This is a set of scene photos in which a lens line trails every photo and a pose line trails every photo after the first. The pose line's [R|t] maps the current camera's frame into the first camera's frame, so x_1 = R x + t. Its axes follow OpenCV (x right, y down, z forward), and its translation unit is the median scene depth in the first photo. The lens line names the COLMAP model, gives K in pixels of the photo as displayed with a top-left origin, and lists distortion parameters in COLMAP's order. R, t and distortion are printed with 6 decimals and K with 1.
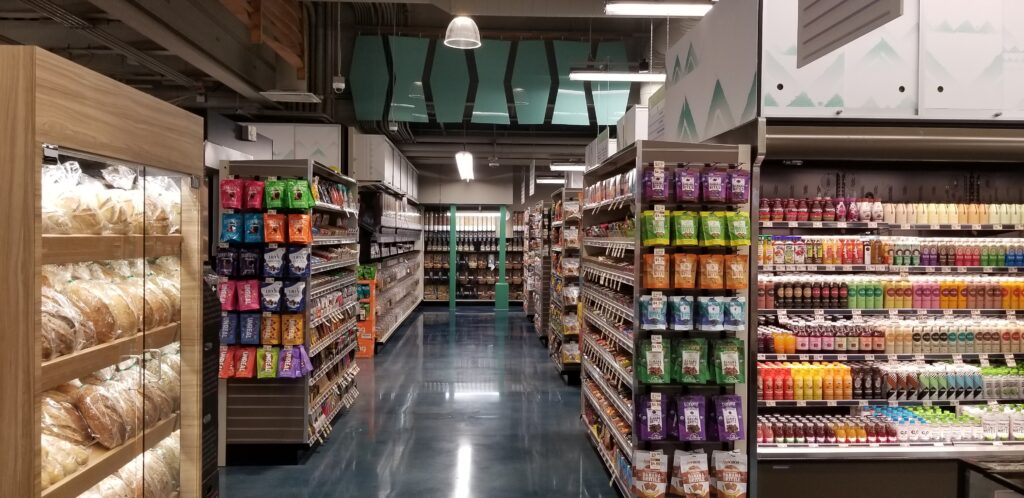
lens RADIAL K [[797.2, 0, 512.0], [0, 797.2, 249.0], [0, 0, 1]] dist [0.018237, -0.000588]
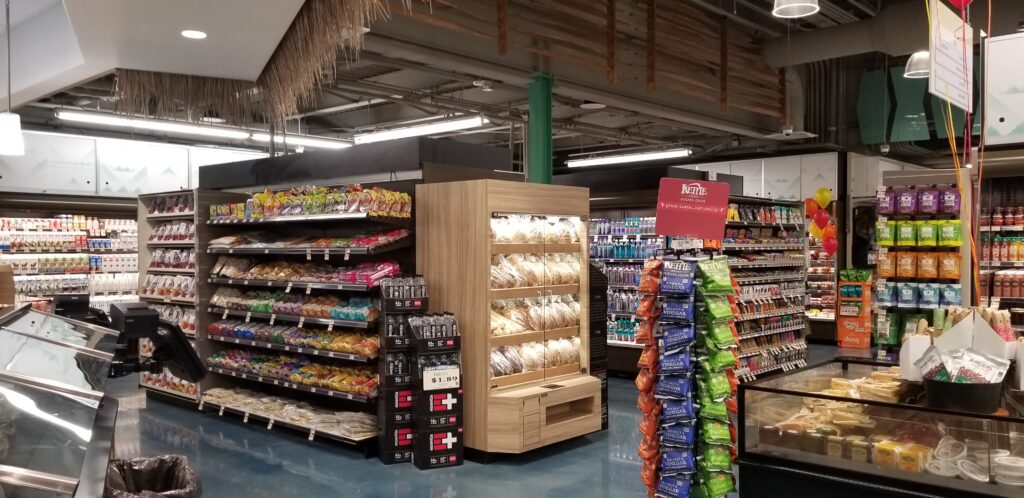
lens RADIAL K [[797.2, 0, 512.0], [0, 797.2, 249.0], [0, 0, 1]] dist [0.018237, -0.000588]
pose [[0.700965, -0.008849, -0.713141, 0.726971], [-0.002911, 0.999879, -0.015268, 0.024016], [0.713190, 0.012779, 0.700855, -0.458844]]
